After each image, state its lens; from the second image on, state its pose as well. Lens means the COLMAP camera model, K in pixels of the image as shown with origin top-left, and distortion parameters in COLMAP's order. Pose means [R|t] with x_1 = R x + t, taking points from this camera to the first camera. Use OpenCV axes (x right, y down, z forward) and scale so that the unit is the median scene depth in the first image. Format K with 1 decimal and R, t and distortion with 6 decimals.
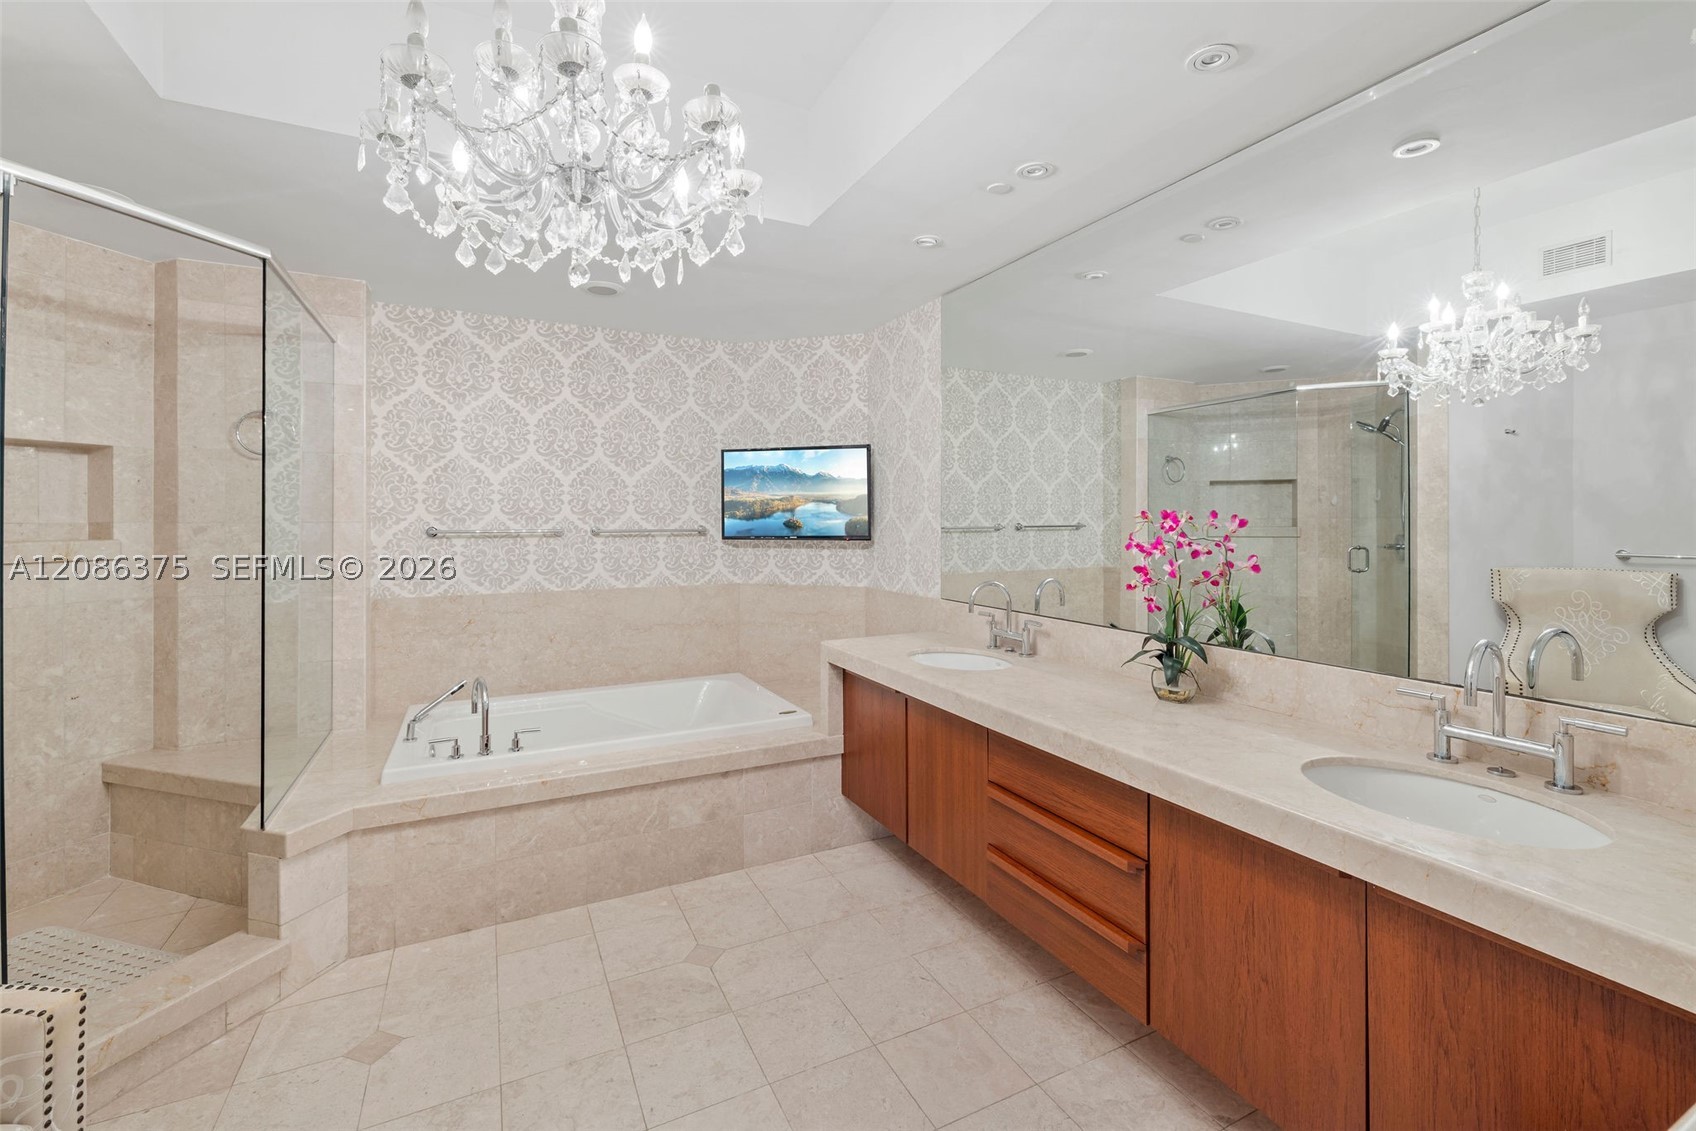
lens RADIAL K [[744.4, 0, 876.6], [0, 744.4, 559.2], [0, 0, 1]] dist [-0.002980, -0.000345]
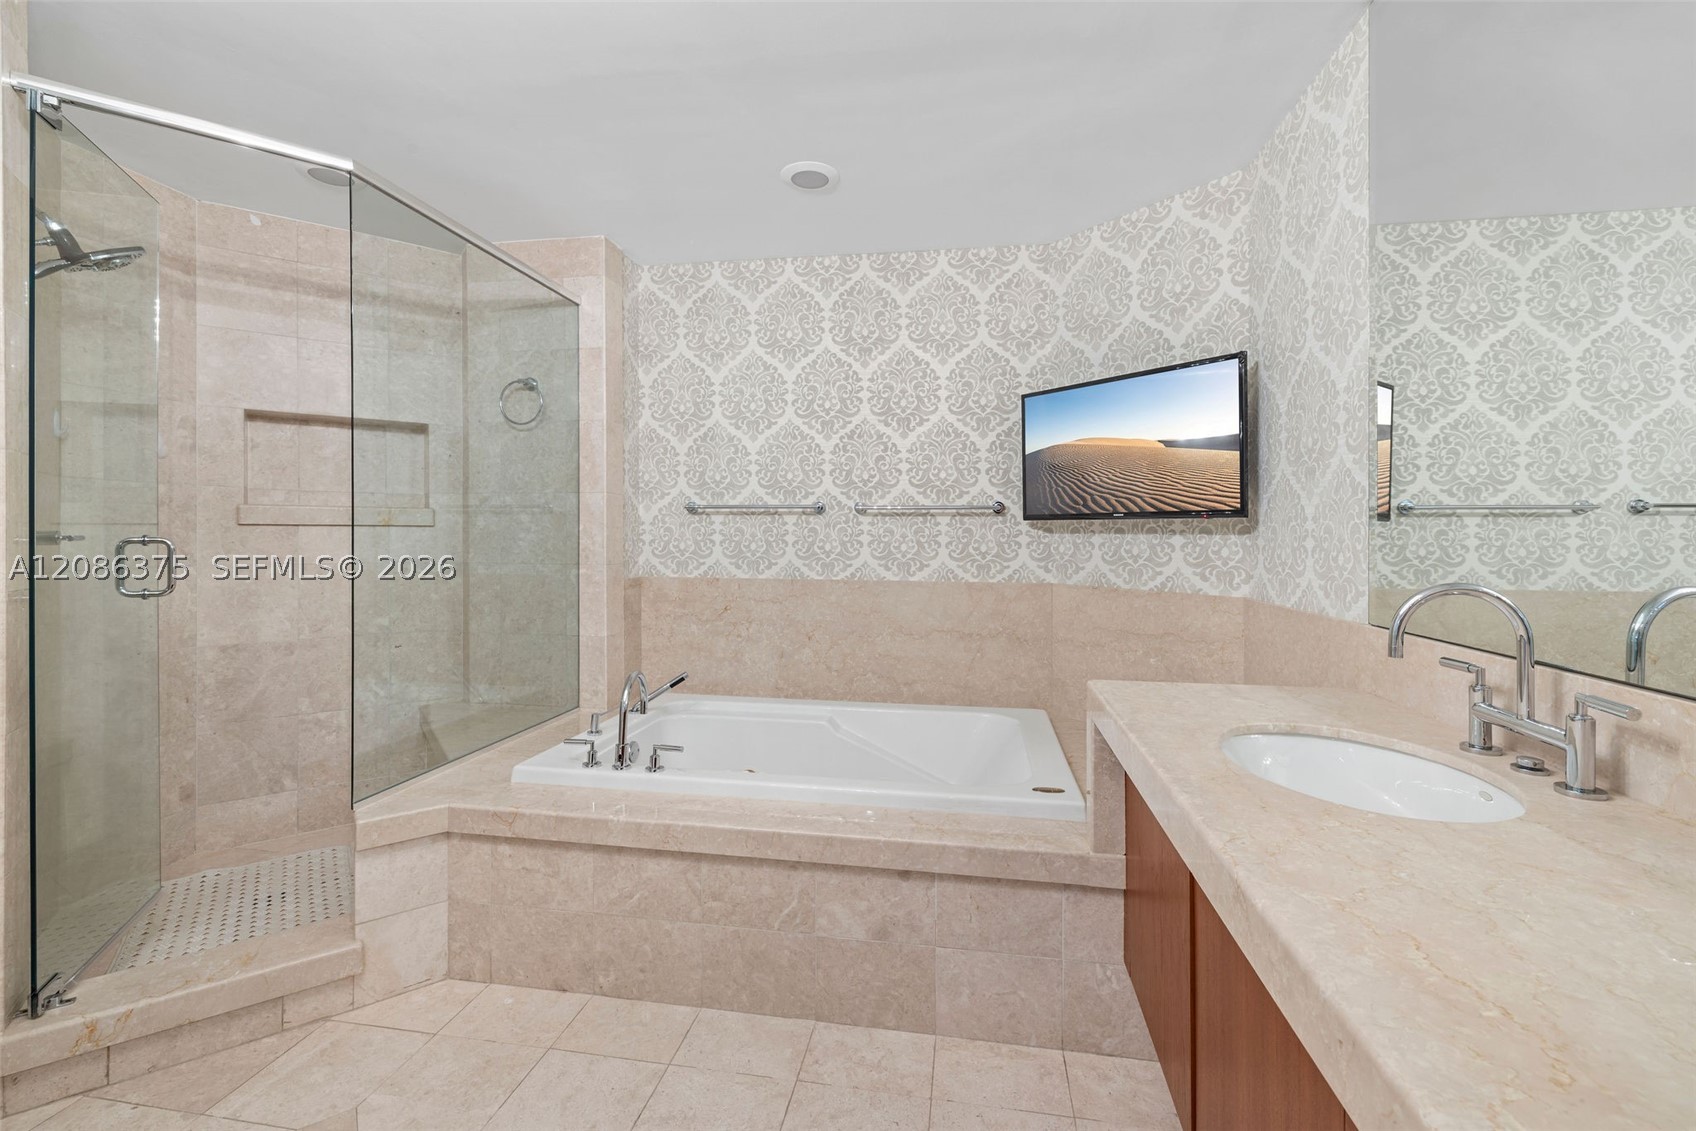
lens RADIAL K [[733.4, 0, 841.6], [0, 733.4, 547.3], [0, 0, 1]] dist [-0.001353, -0.000011]
pose [[0.783662, 0.015816, -0.620987, 0.114761], [-0.037728, 0.999042, -0.022166, 0.026321], [0.620041, 0.040800, 0.783508, 0.406563]]
